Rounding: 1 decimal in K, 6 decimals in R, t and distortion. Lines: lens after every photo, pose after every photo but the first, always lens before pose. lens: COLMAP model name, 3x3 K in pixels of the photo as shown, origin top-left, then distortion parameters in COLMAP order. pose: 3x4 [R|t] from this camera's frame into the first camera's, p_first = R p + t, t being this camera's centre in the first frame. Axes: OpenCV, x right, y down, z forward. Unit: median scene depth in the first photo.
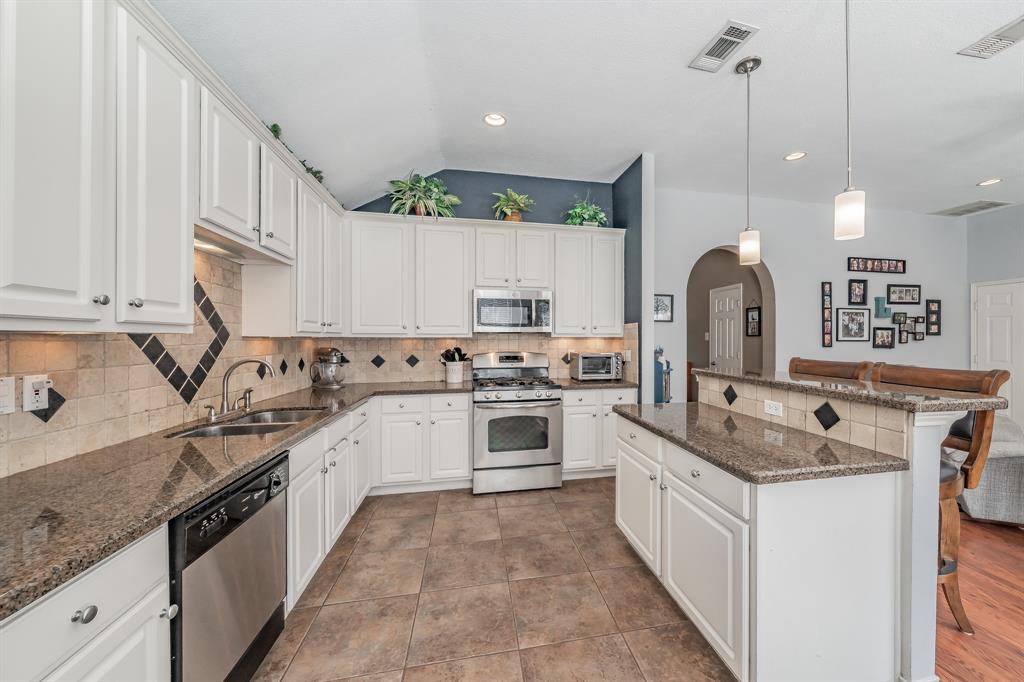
lens RADIAL K [[356.8, 0, 541.9], [0, 356.8, 342.9], [0, 0, 1]] dist [-0.000368, -0.000386]
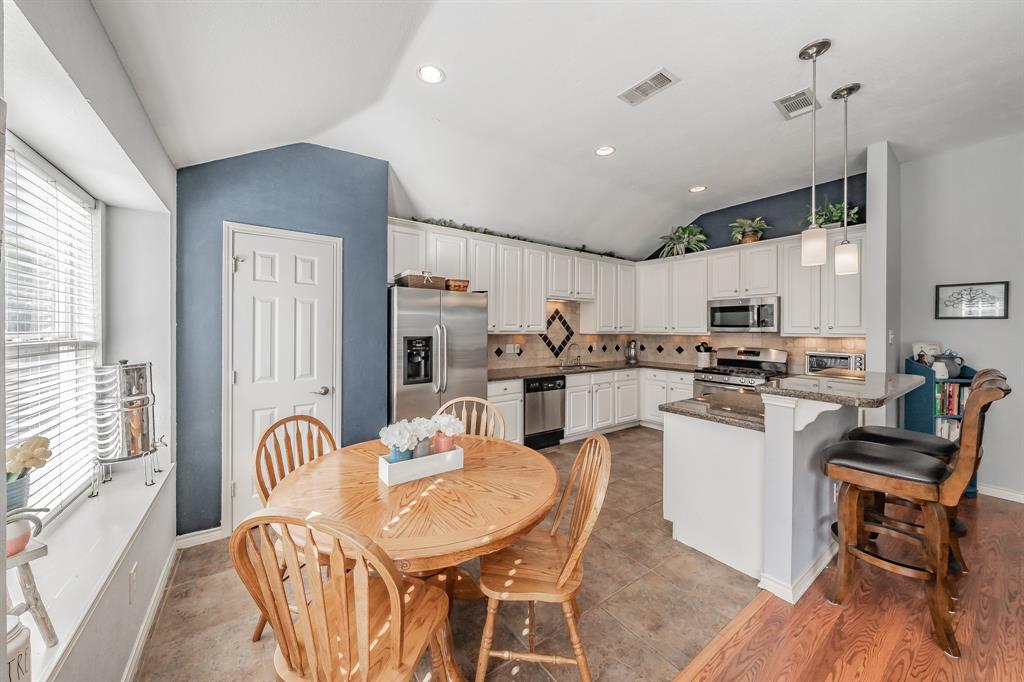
lens RADIAL K [[357.5, 0, 501.4], [0, 357.5, 329.4], [0, 0, 1]] dist [-0.001507, 0.000441]
pose [[0.397016, 0.005651, -0.917794, 0.743819], [-0.015663, 0.999877, -0.000619, -0.024044], [0.917678, 0.014621, 0.397056, -0.271249]]
